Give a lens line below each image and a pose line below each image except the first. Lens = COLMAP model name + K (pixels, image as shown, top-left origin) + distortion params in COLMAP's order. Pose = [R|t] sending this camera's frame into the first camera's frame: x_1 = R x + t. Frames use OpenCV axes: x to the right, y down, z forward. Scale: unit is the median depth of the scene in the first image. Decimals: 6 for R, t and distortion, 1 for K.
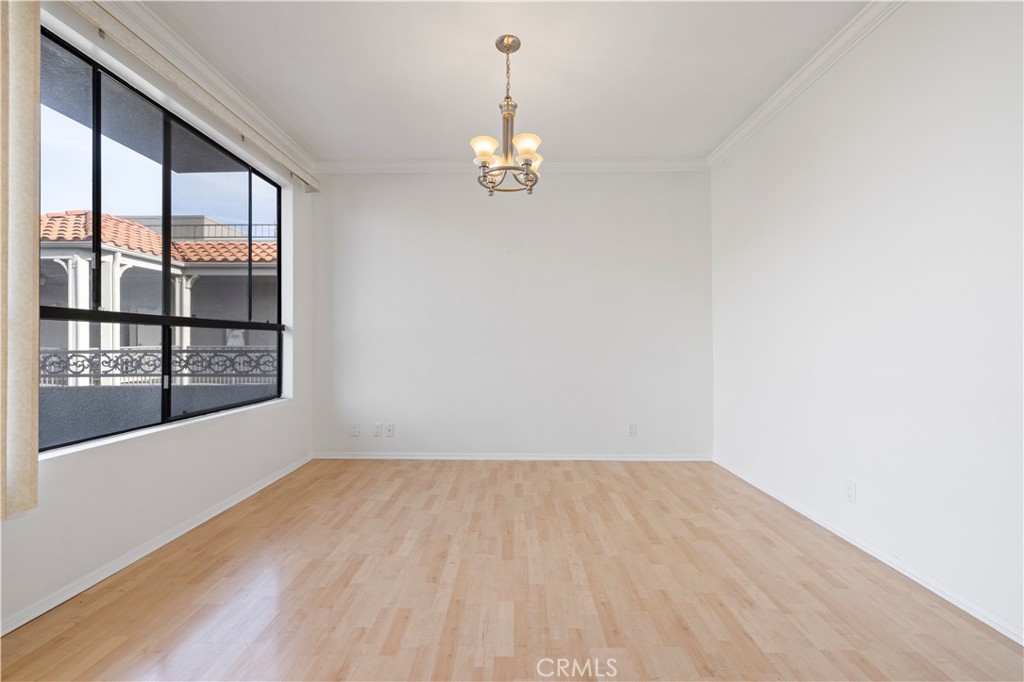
lens RADIAL K [[437.5, 0, 512.0], [0, 437.5, 341.0], [0, 0, 1]] dist [-0.000129, -0.000003]
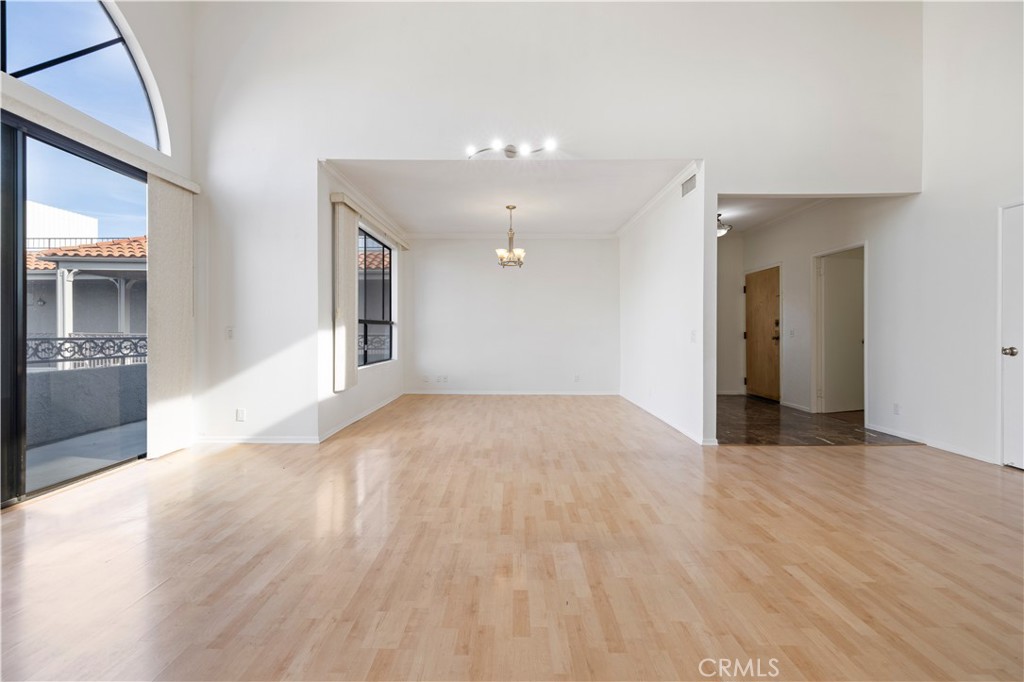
lens RADIAL K [[437.5, 0, 512.0], [0, 437.5, 341.0], [0, 0, 1]] dist [-0.000129, -0.000003]
pose [[0.999986, 0.002417, 0.004720, -0.008575], [-0.002553, 0.999571, 0.029161, -0.009649], [-0.004647, -0.029172, 0.999564, -0.924323]]
